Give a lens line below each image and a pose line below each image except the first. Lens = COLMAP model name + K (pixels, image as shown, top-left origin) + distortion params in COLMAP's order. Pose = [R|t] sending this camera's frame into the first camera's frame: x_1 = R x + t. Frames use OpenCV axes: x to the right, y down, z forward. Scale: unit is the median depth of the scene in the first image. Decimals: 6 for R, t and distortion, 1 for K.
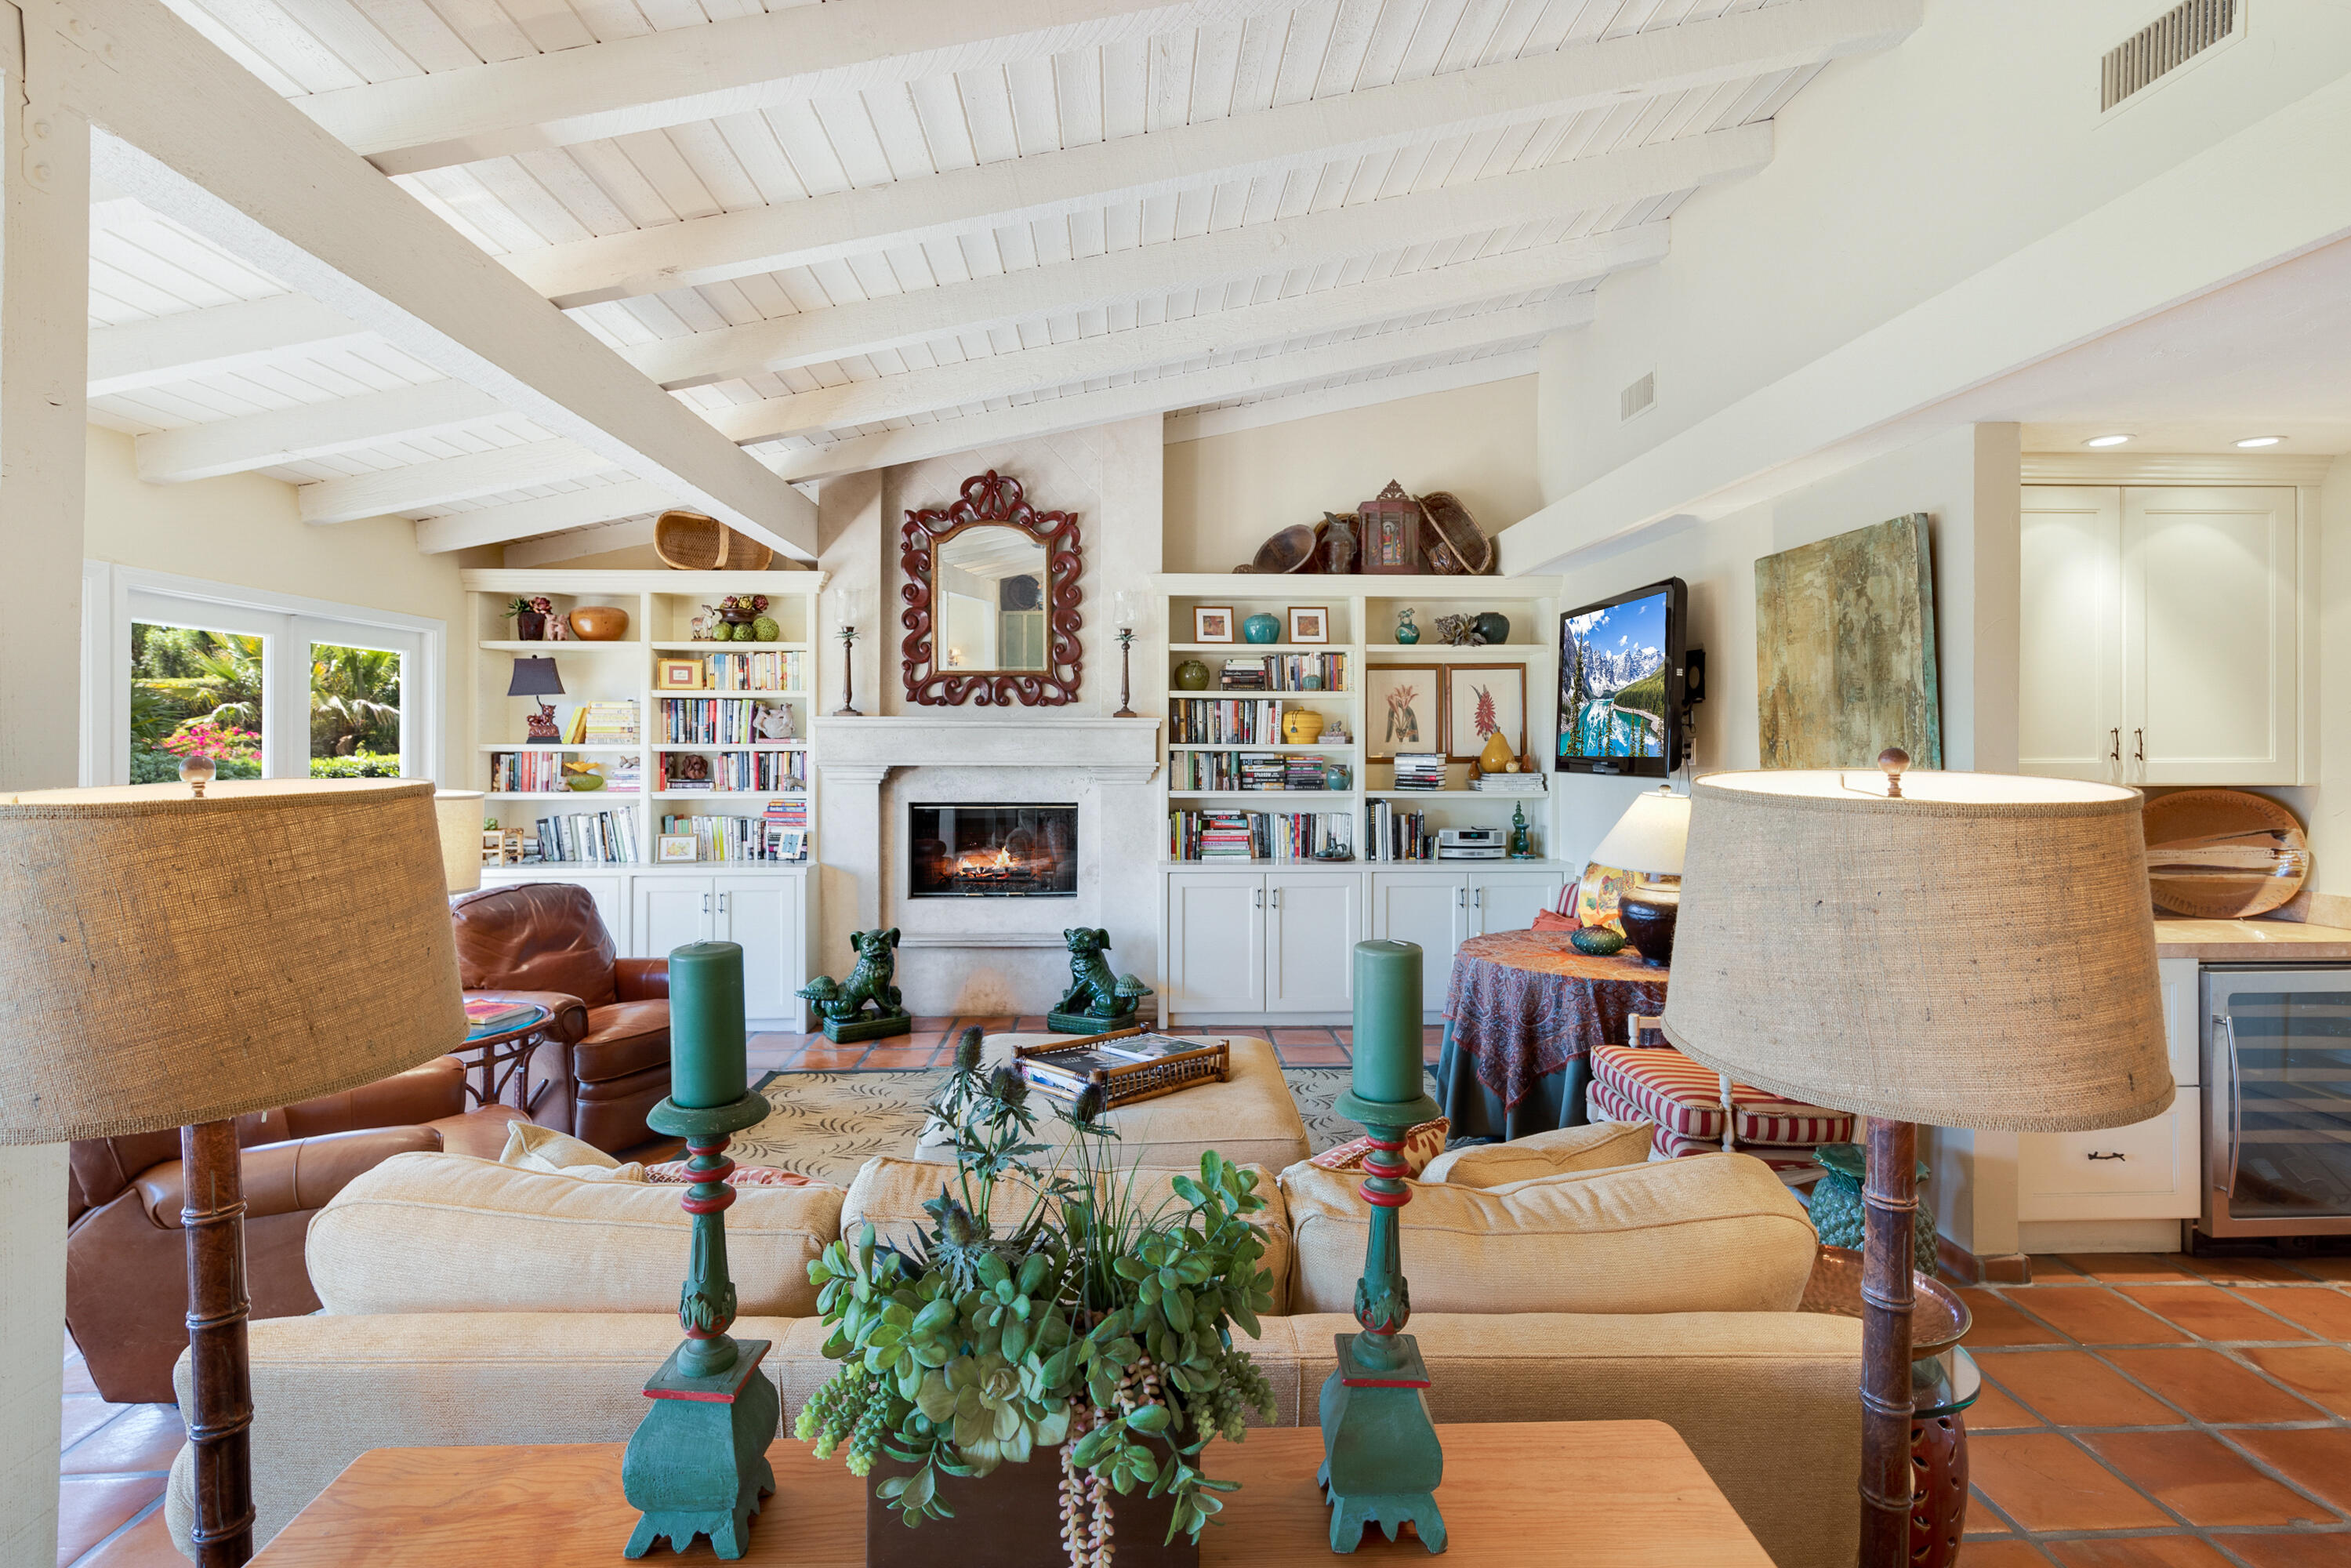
lens RADIAL K [[1170.7, 0, 1164.1], [0, 1170.7, 733.5], [0, 0, 1]] dist [0.003650, -0.000045]
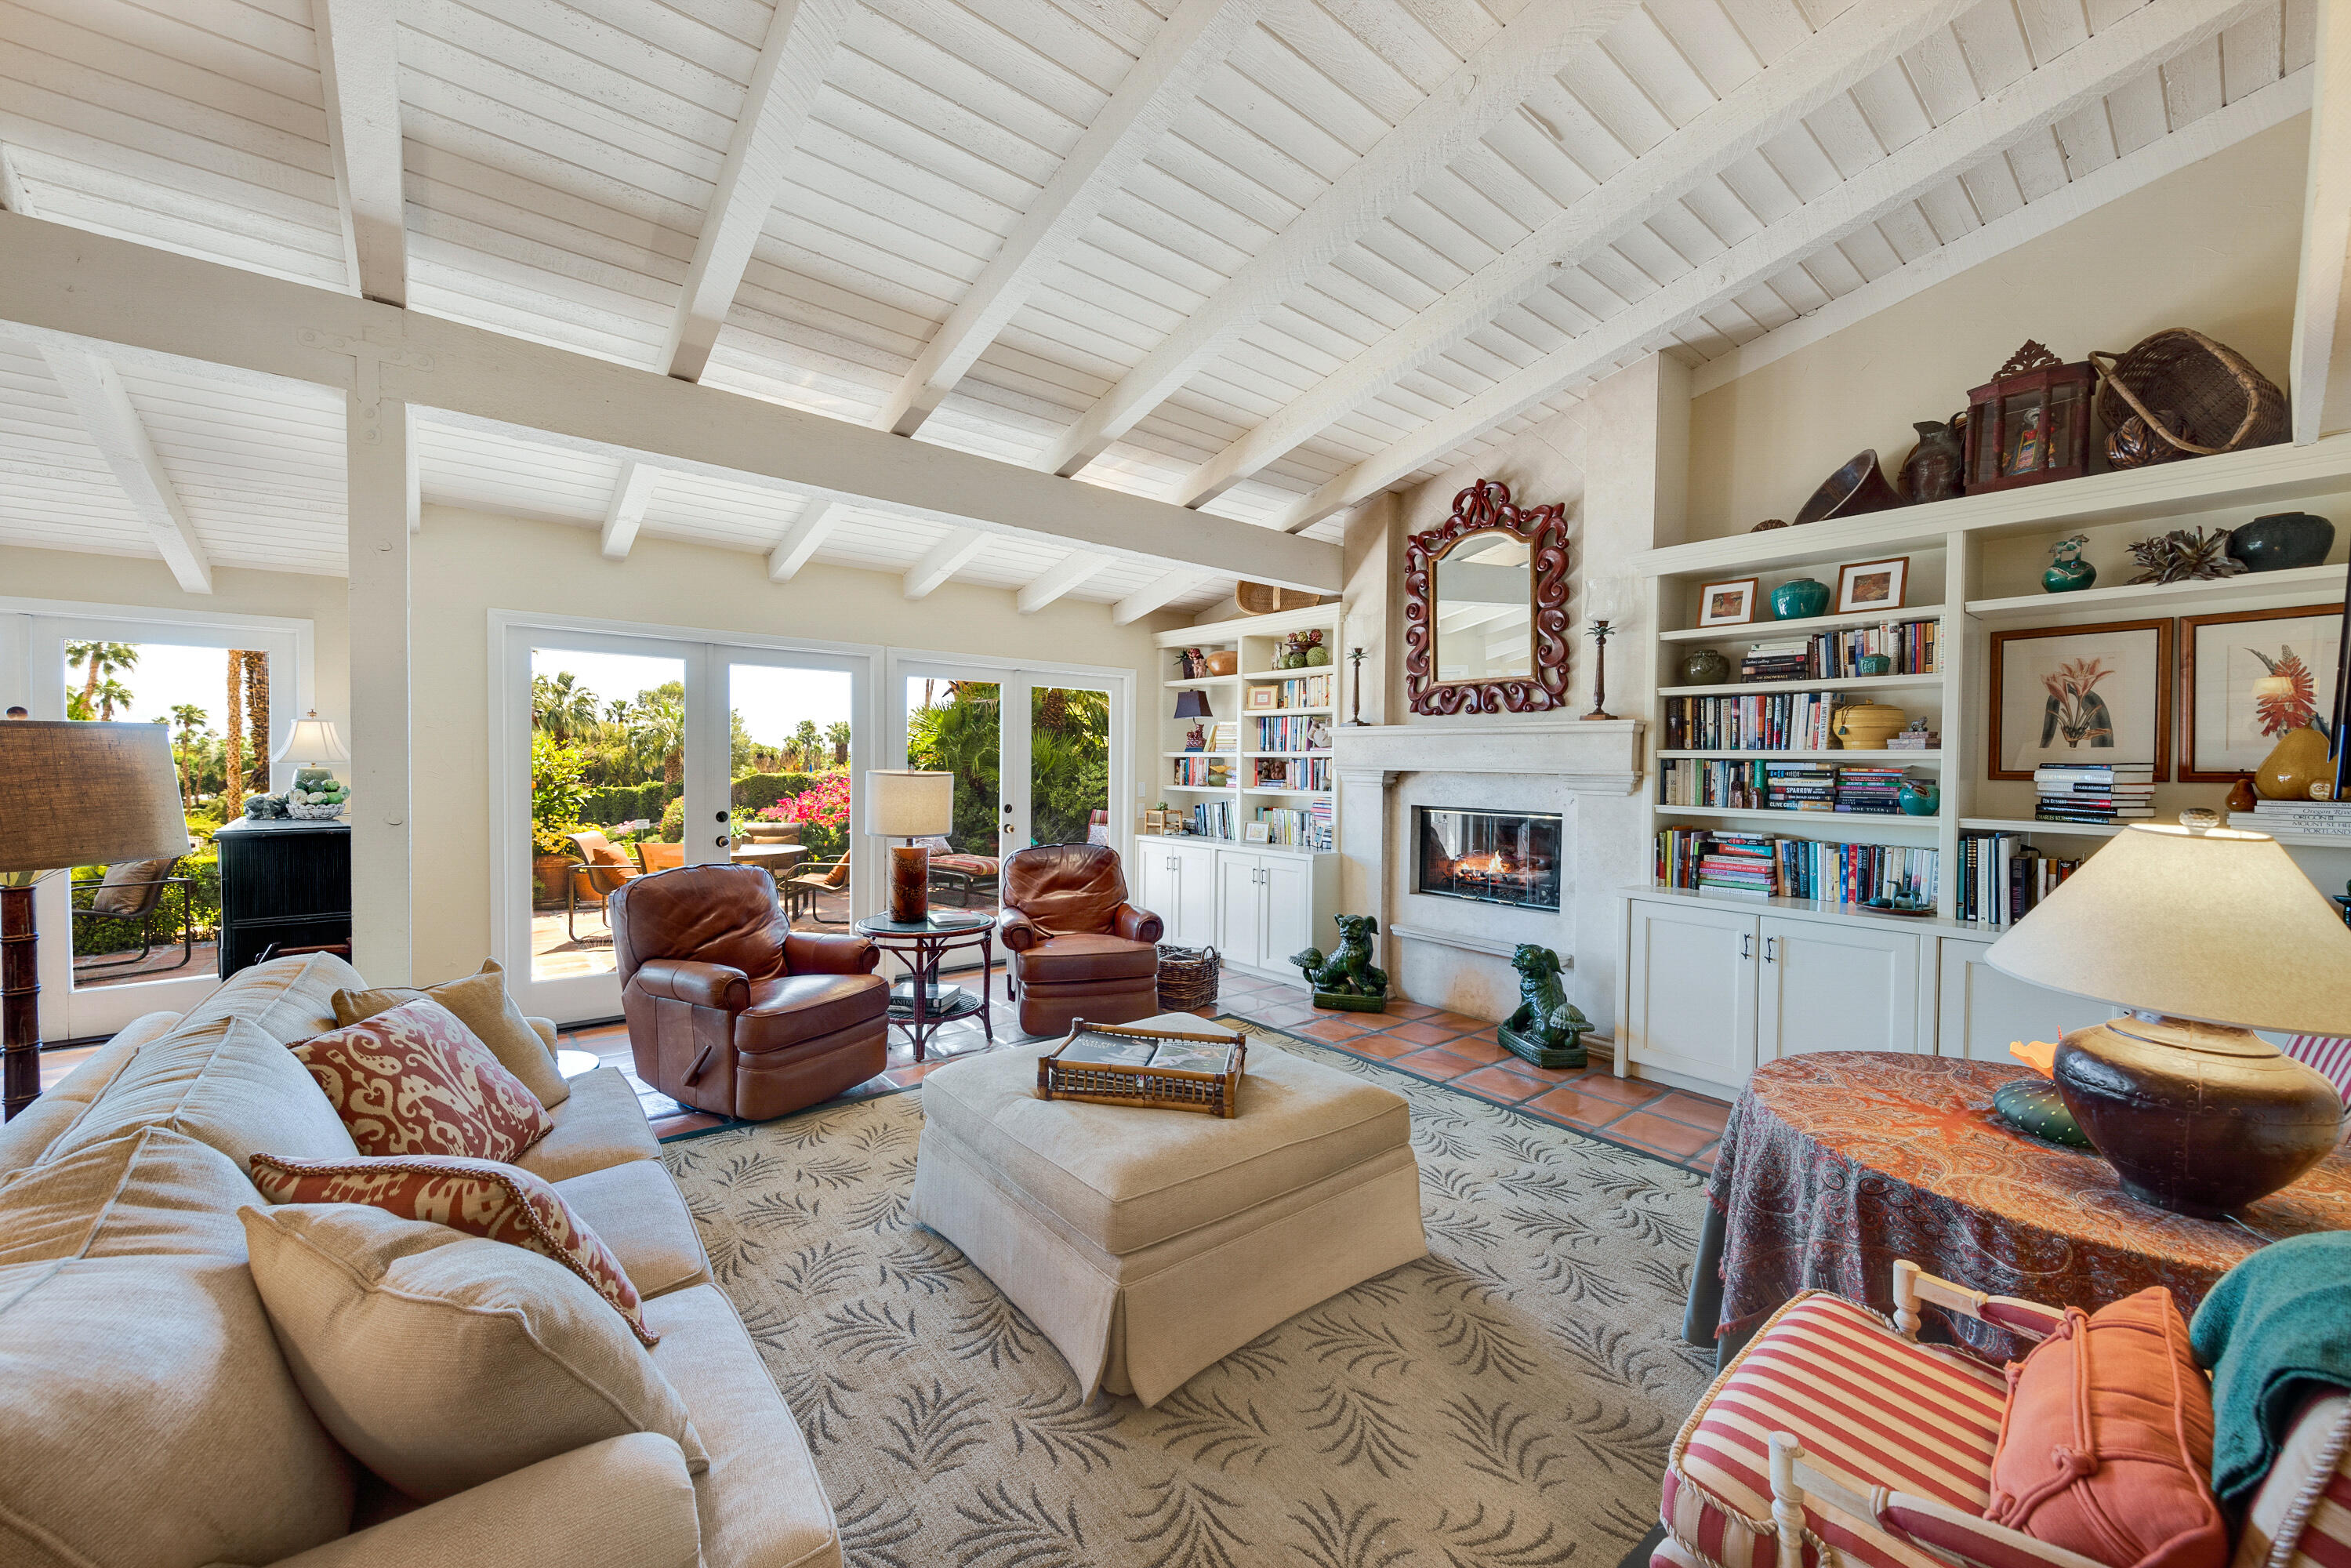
lens RADIAL K [[892.2, 0, 1176.3], [0, 892.2, 776.0], [0, 0, 1]] dist [0.008500, -0.000291]
pose [[0.606082, 0.018410, -0.795189, 0.309205], [-0.008441, 0.999825, 0.016714, 0.019789], [0.795358, -0.003418, 0.606131, 0.321601]]
